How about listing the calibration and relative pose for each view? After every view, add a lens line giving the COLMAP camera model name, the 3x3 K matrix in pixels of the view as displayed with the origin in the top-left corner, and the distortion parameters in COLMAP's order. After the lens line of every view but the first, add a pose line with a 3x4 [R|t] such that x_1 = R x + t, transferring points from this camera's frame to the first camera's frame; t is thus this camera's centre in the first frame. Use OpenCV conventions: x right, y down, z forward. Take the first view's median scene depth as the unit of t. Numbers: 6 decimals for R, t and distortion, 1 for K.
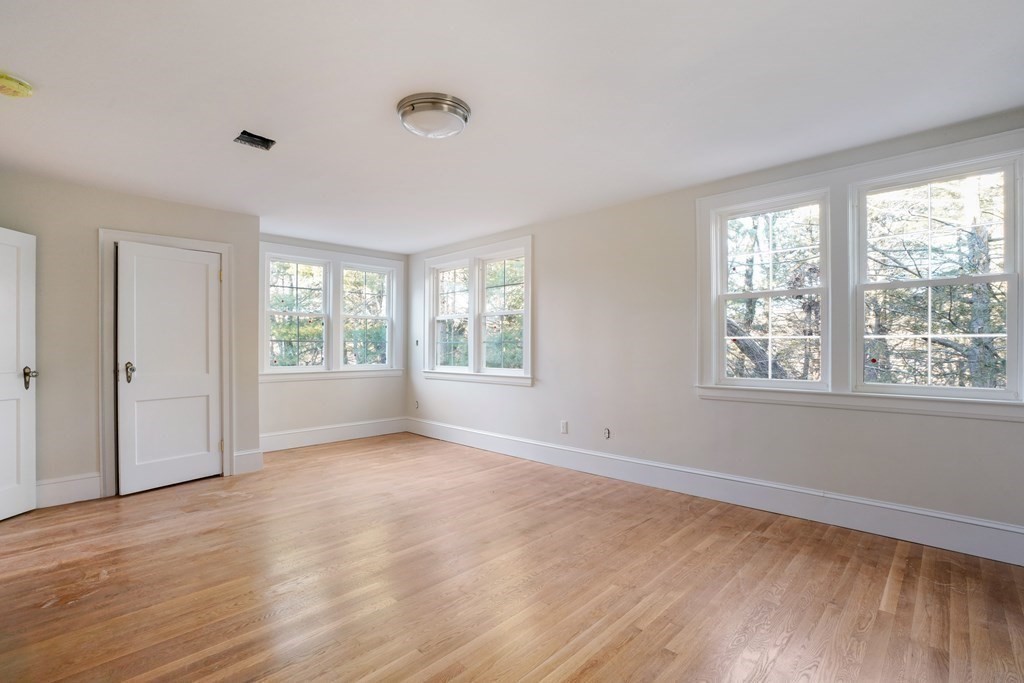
lens RADIAL K [[476.1, 0, 512.0], [0, 476.1, 341.5], [0, 0, 1]] dist [-0.034860, 0.000561]
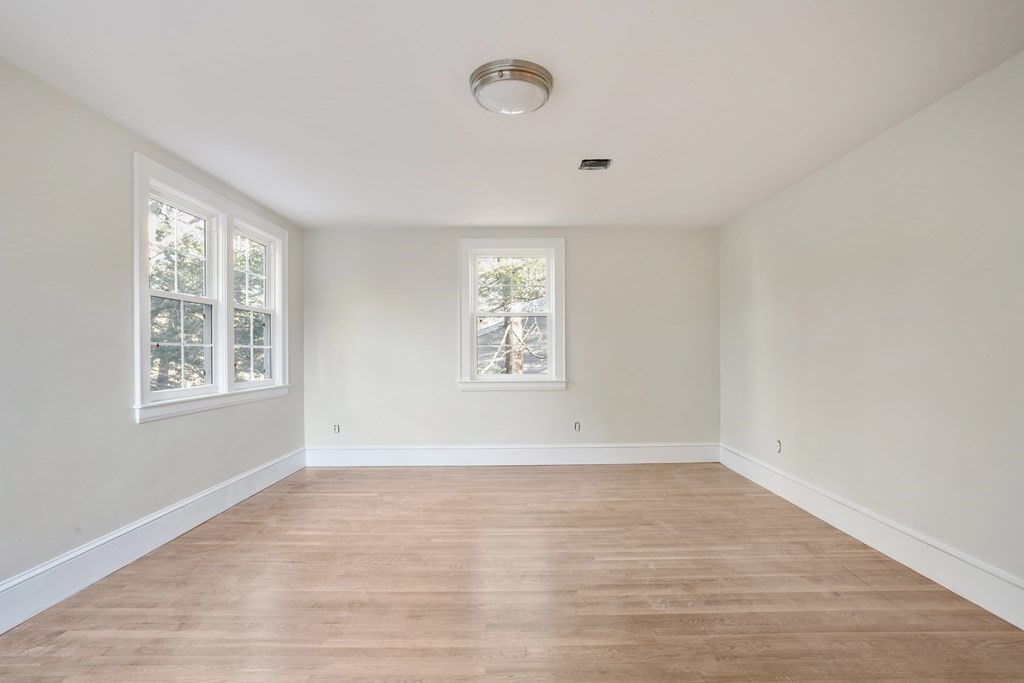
lens RADIAL K [[521.6, 0, 512.0], [0, 521.6, 341.5], [0, 0, 1]] dist [-0.000142, -0.000146]
pose [[-0.683807, 0.013880, 0.729531, -0.730565], [0.001993, 0.999851, -0.017155, 0.009184], [-0.729661, -0.010277, -0.683732, 1.384326]]
